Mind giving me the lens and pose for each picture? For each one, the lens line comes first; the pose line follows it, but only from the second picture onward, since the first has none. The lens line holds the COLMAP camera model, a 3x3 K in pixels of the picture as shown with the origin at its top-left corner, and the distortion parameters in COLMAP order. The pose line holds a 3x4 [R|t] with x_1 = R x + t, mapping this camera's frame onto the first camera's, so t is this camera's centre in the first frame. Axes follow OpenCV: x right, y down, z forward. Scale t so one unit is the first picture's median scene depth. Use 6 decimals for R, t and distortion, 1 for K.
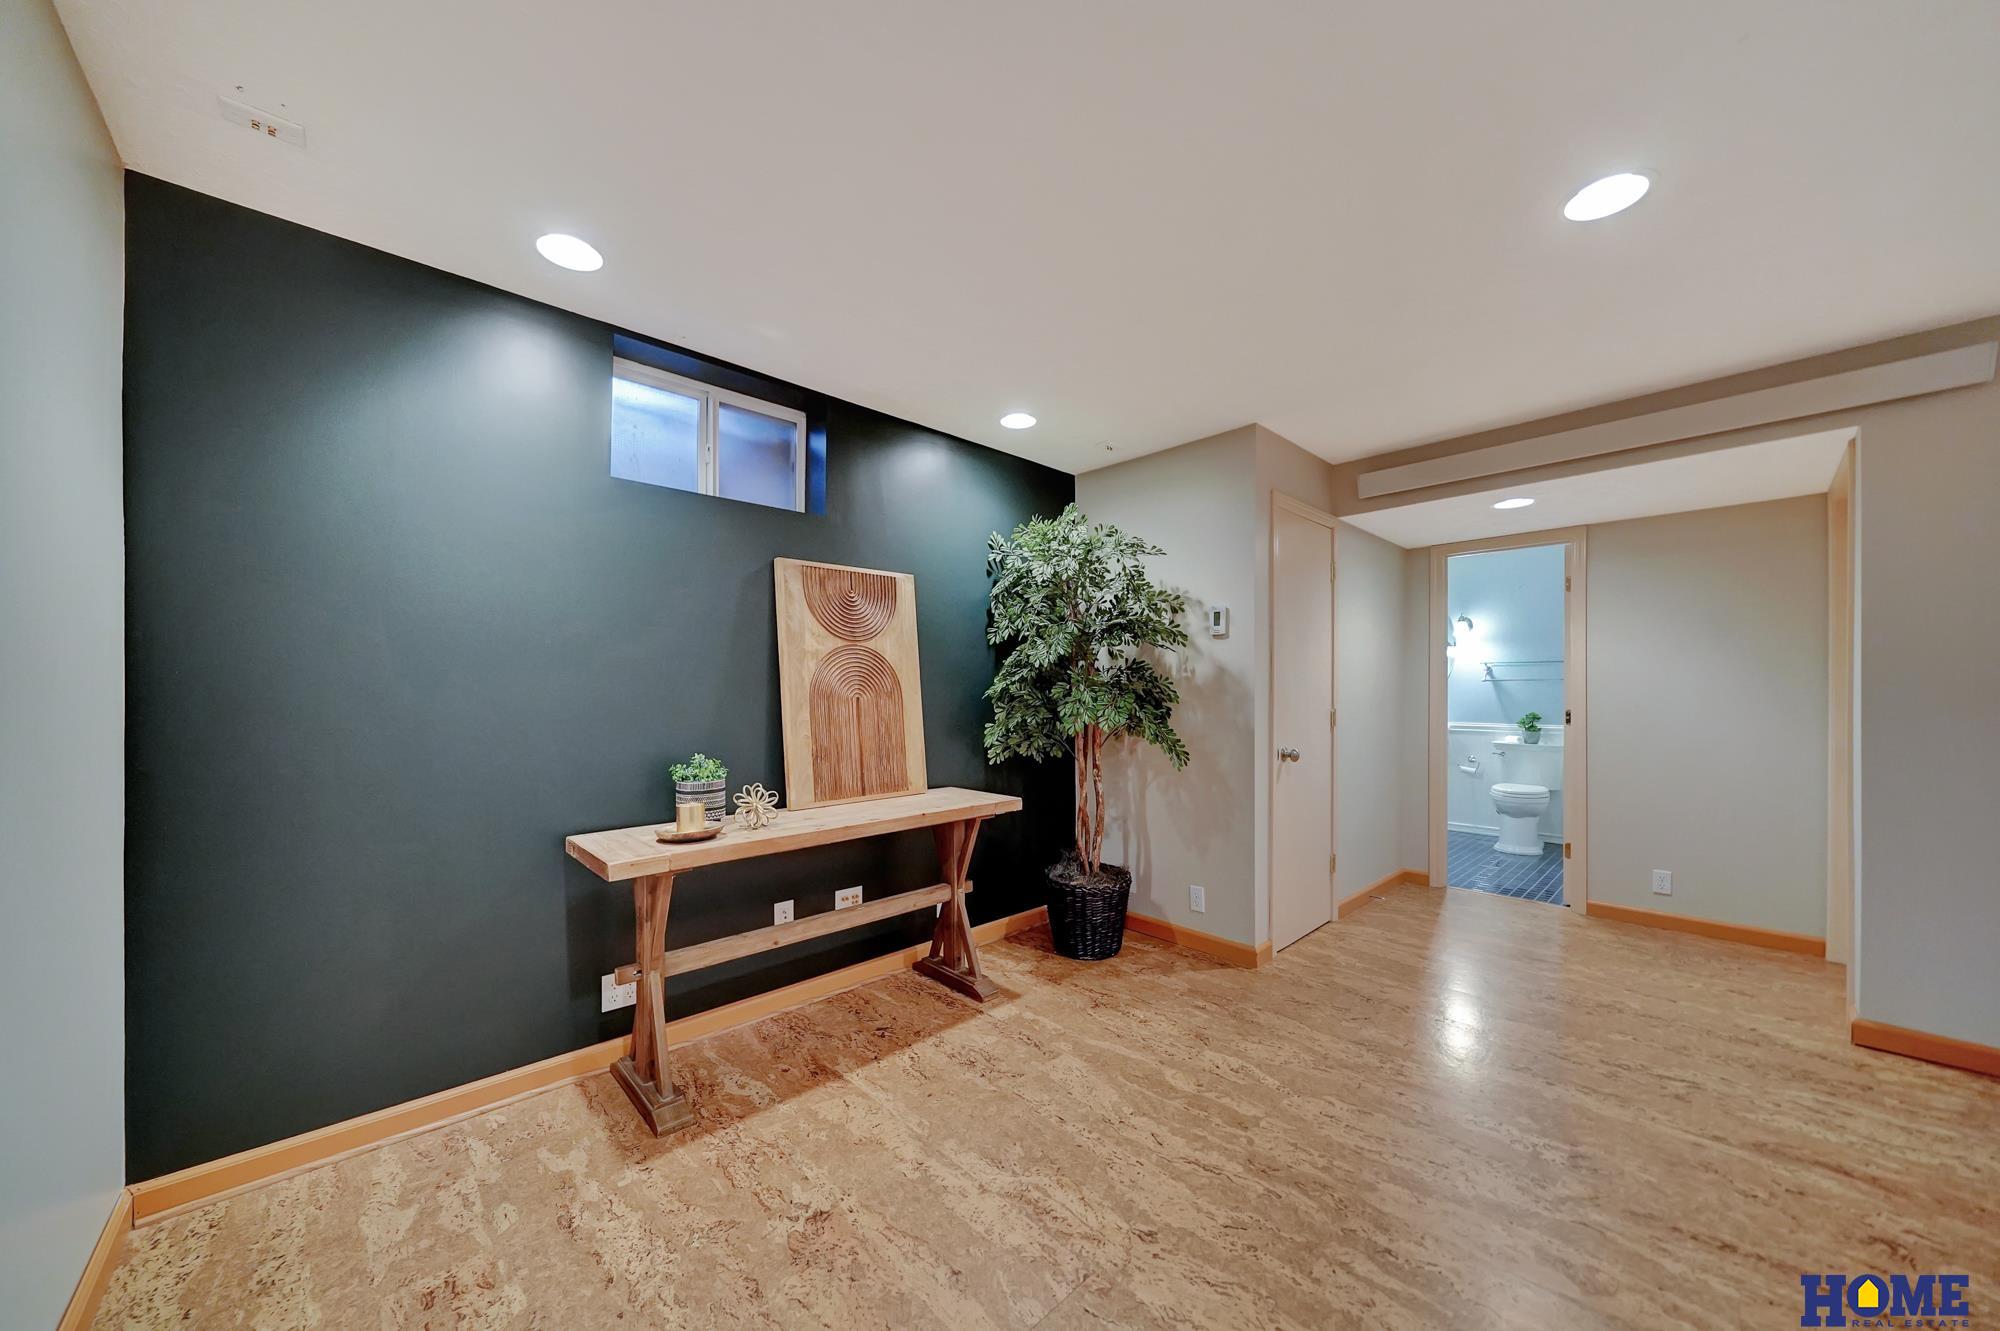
lens RADIAL K [[712.0, 0, 998.1], [0, 712.0, 658.0], [0, 0, 1]] dist [-0.009791, 0.000468]
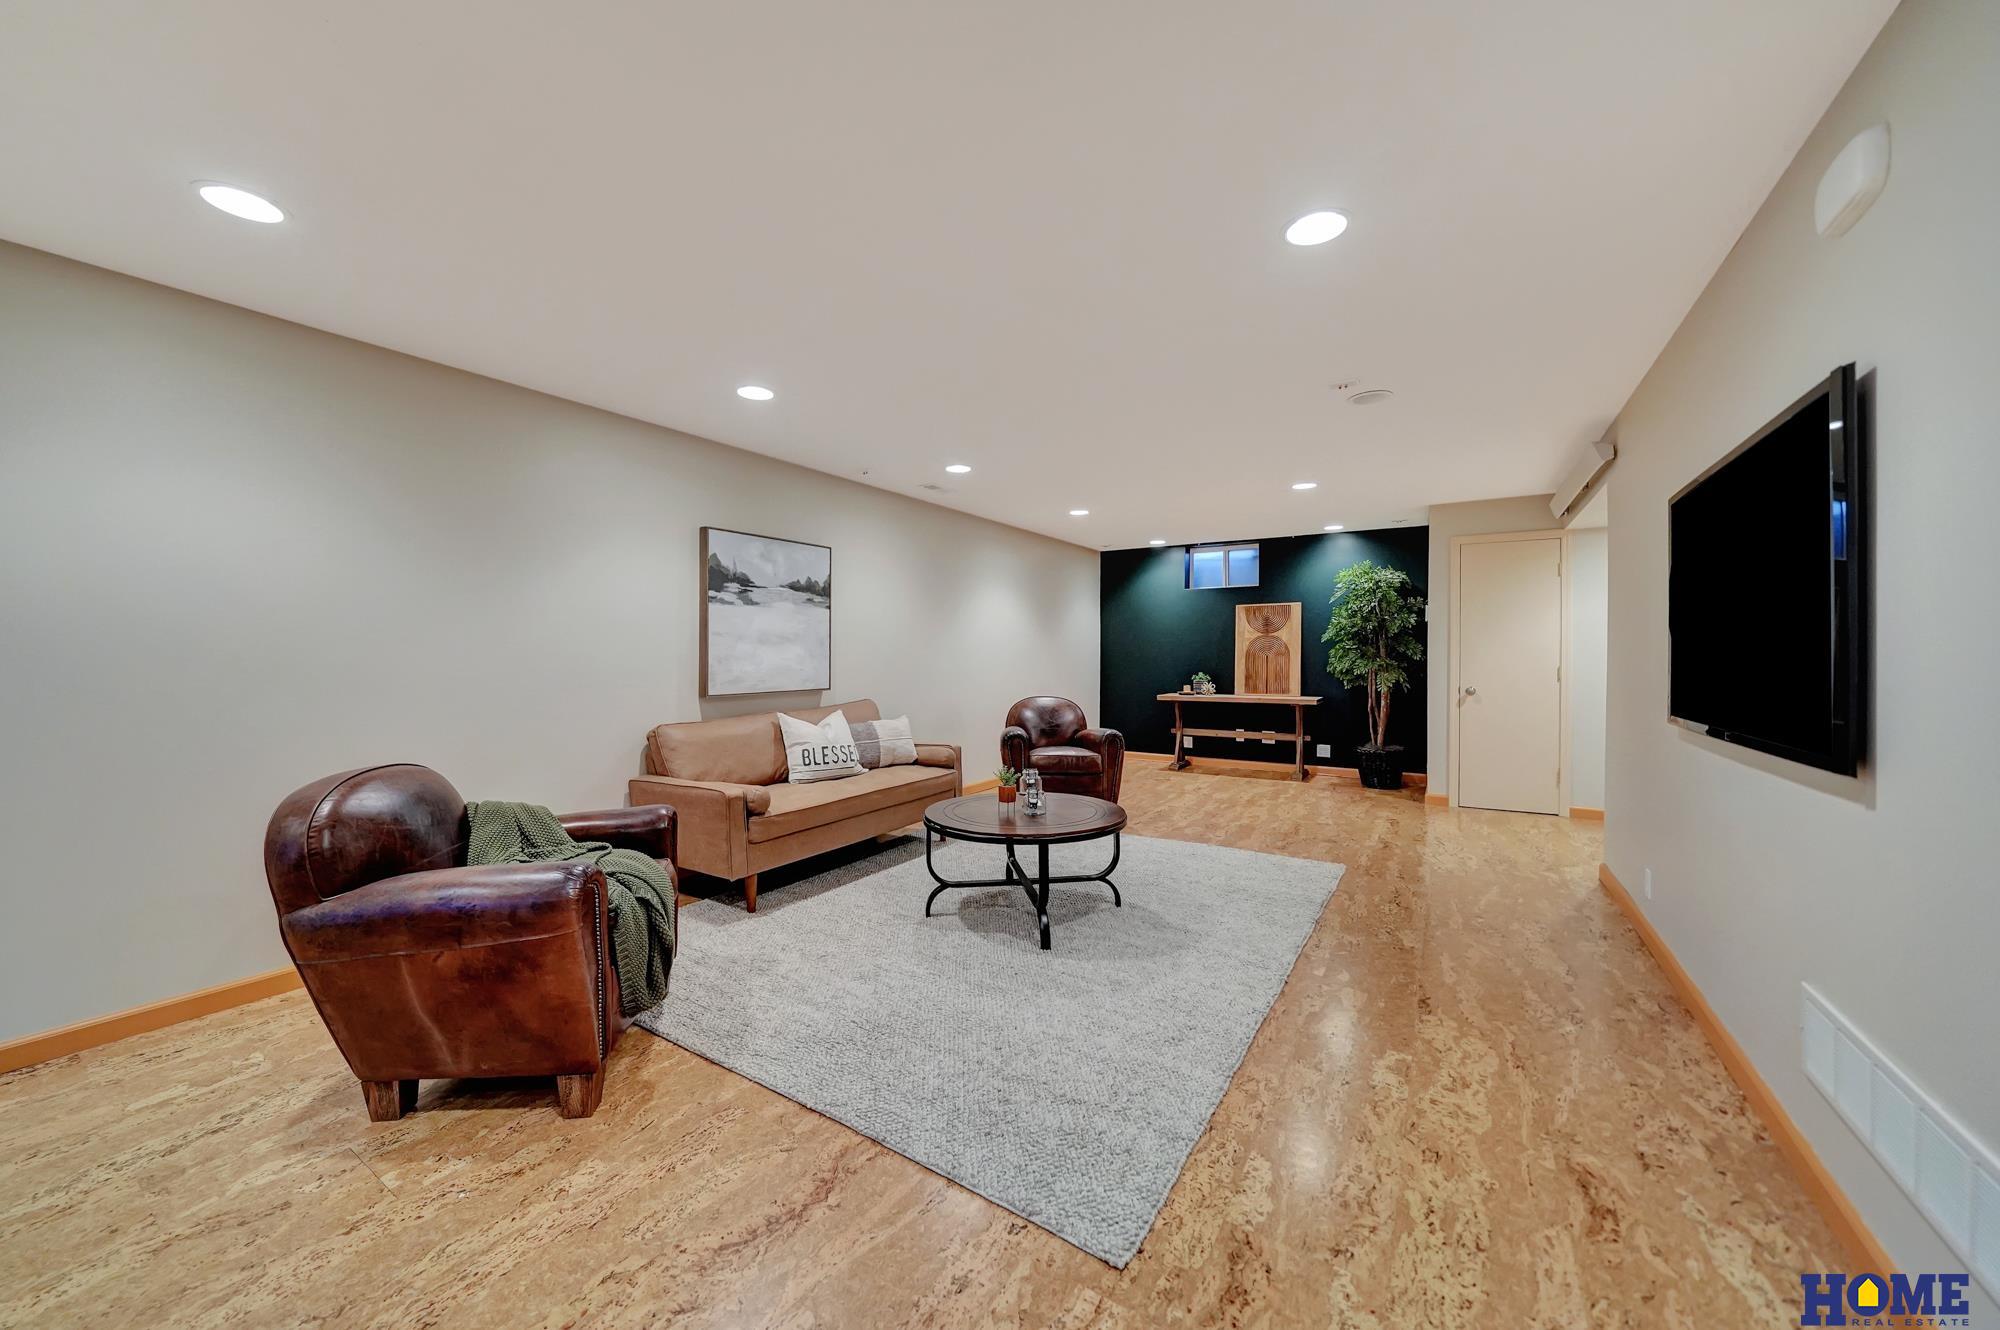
lens RADIAL K [[712.0, 0, 998.1], [0, 712.0, 657.5], [0, 0, 1]] dist [-0.009791, 0.000468]
pose [[0.253350, -0.001158, -0.967374, 2.100300], [0.007216, 0.999974, 0.000693, 0.054691], [0.967348, -0.007156, 0.253352, -0.599544]]
